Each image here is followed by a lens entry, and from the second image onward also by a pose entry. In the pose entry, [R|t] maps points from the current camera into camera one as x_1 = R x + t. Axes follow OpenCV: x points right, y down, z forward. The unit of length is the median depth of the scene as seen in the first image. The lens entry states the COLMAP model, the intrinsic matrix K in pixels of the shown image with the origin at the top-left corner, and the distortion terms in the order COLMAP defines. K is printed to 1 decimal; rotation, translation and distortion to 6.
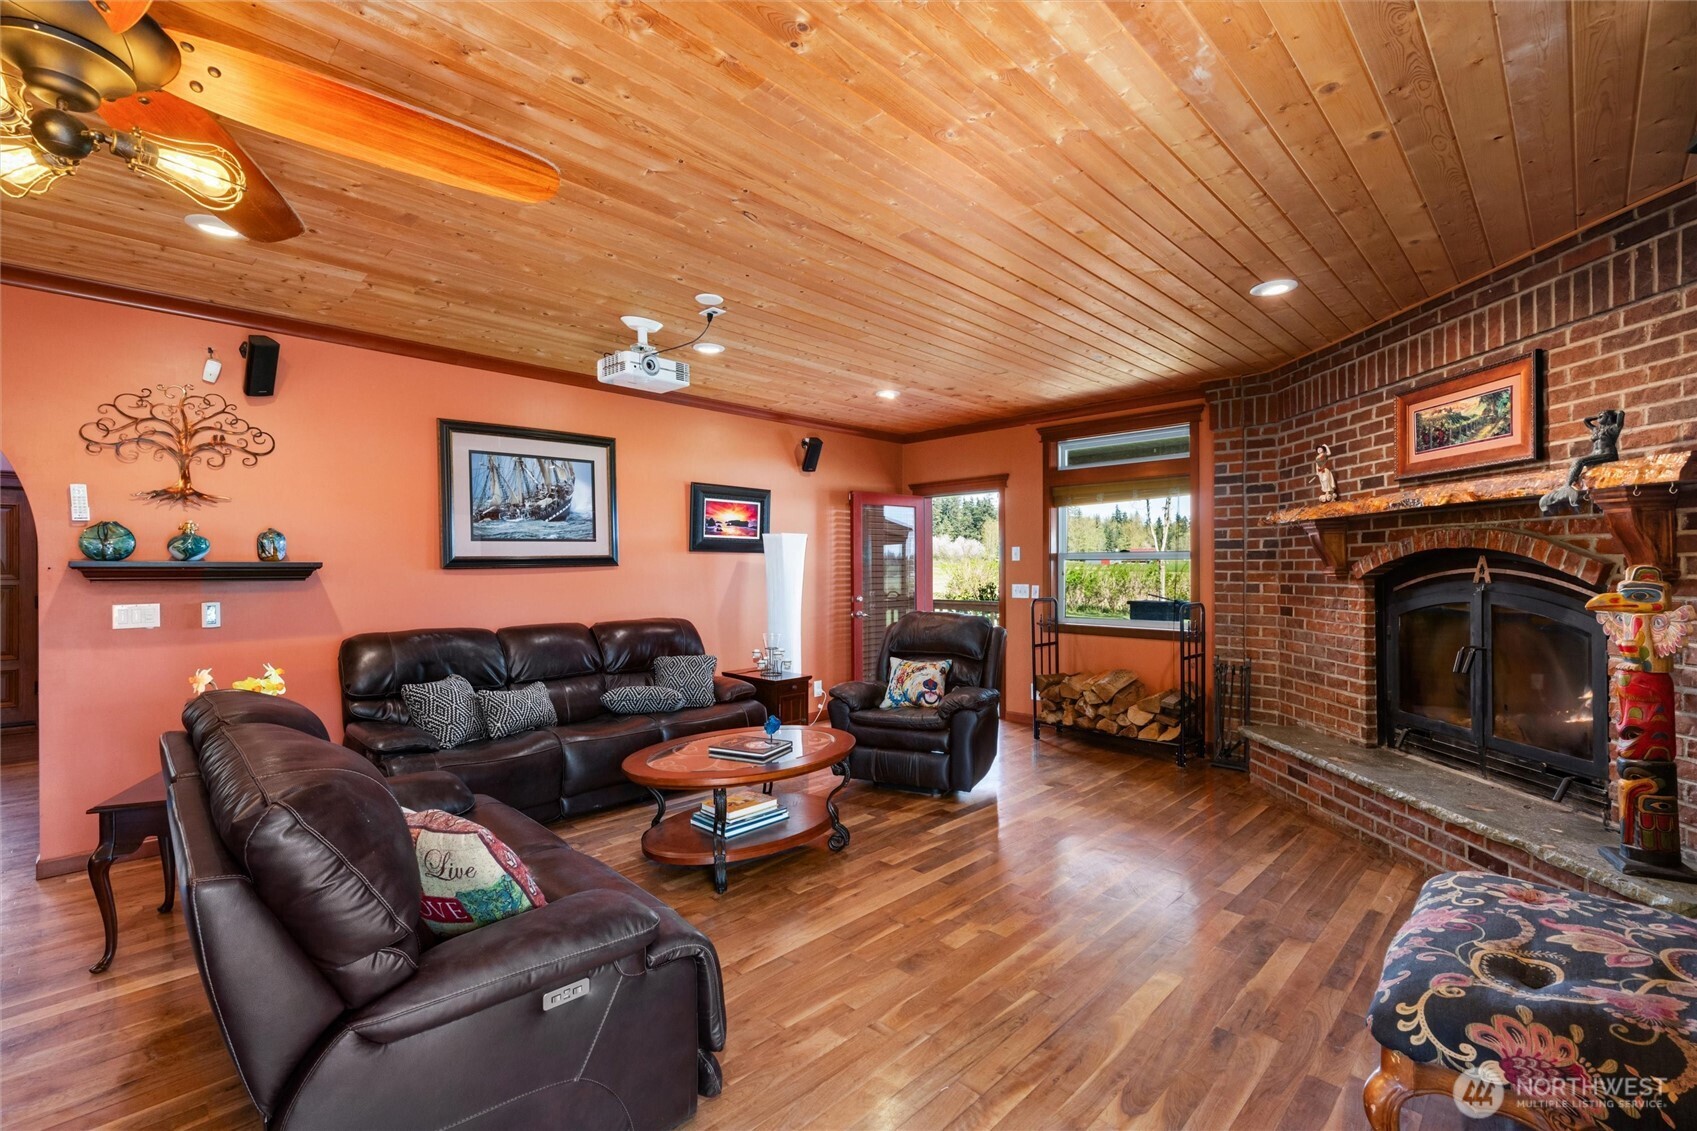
lens RADIAL K [[745.8, 0, 848.5], [0, 745.8, 565.5], [0, 0, 1]] dist [0.000129, 0.000032]
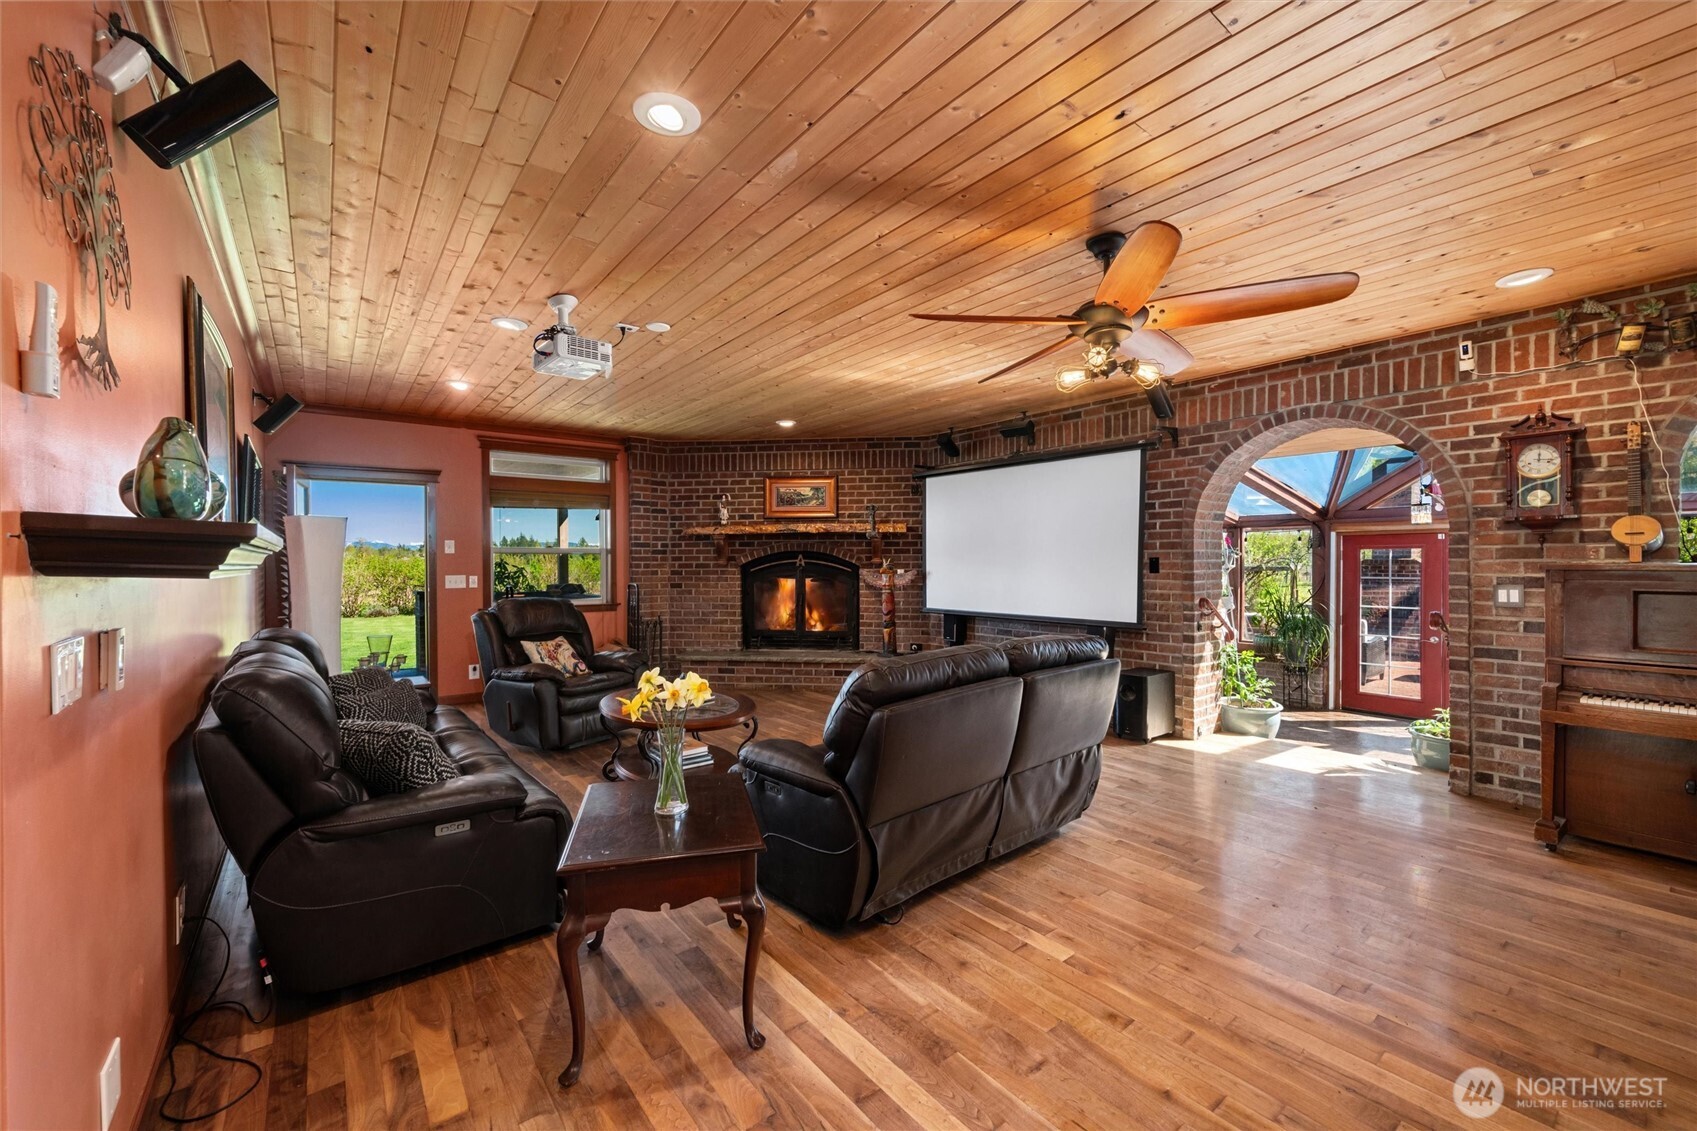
lens RADIAL K [[679.8, 0, 848.5], [0, 679.8, 565.5], [0, 0, 1]] dist [0.000190, 0.000000]
pose [[0.130889, -0.004917, 0.991385, -0.868524], [0.000707, 0.999988, 0.004866, 0.008290], [-0.991397, 0.000064, 0.130891, 0.401345]]
